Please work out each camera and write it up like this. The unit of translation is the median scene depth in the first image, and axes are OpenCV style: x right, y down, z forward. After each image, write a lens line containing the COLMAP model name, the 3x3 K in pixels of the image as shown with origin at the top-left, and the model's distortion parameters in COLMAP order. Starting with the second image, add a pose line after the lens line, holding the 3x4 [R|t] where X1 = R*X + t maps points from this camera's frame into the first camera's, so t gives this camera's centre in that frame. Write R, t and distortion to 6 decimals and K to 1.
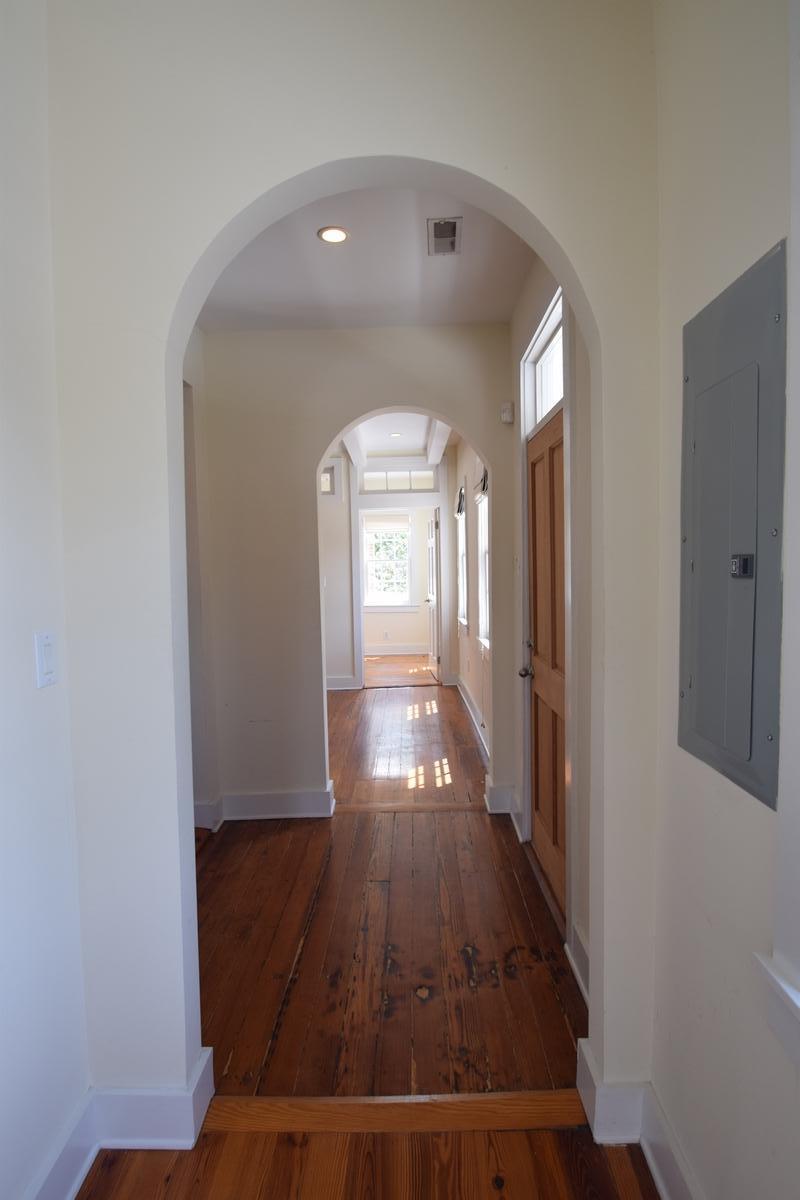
lens RADIAL K [[640.6, 0, 401.7], [0, 640.6, 603.7], [0, 0, 1]] dist [0.000108, -0.000004]
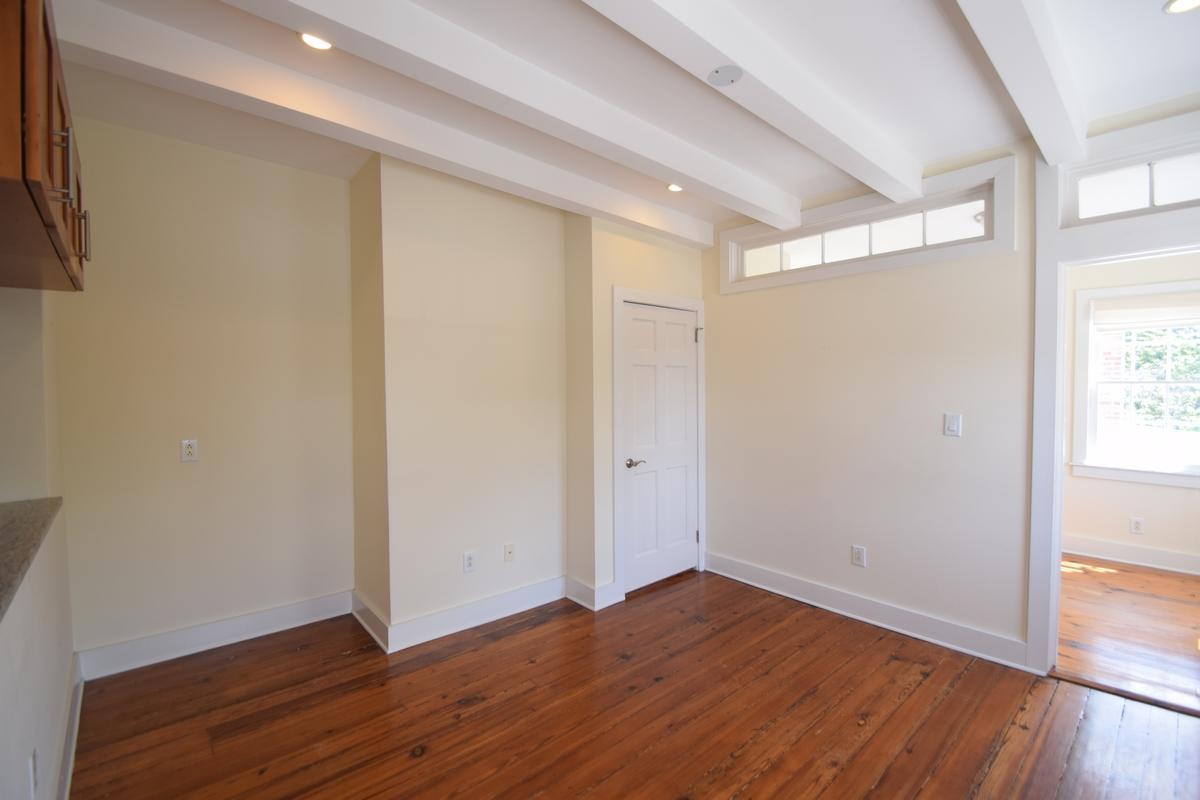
lens RADIAL K [[527.2, 0, 601.8], [0, 527.2, 401.9], [0, 0, 1]] dist [0.025230, -0.018804]
pose [[0.676290, 0.033092, -0.735891, -0.007369], [-0.054322, 0.998511, -0.005022, -0.032683], [0.734629, 0.043372, 0.677081, 0.523978]]
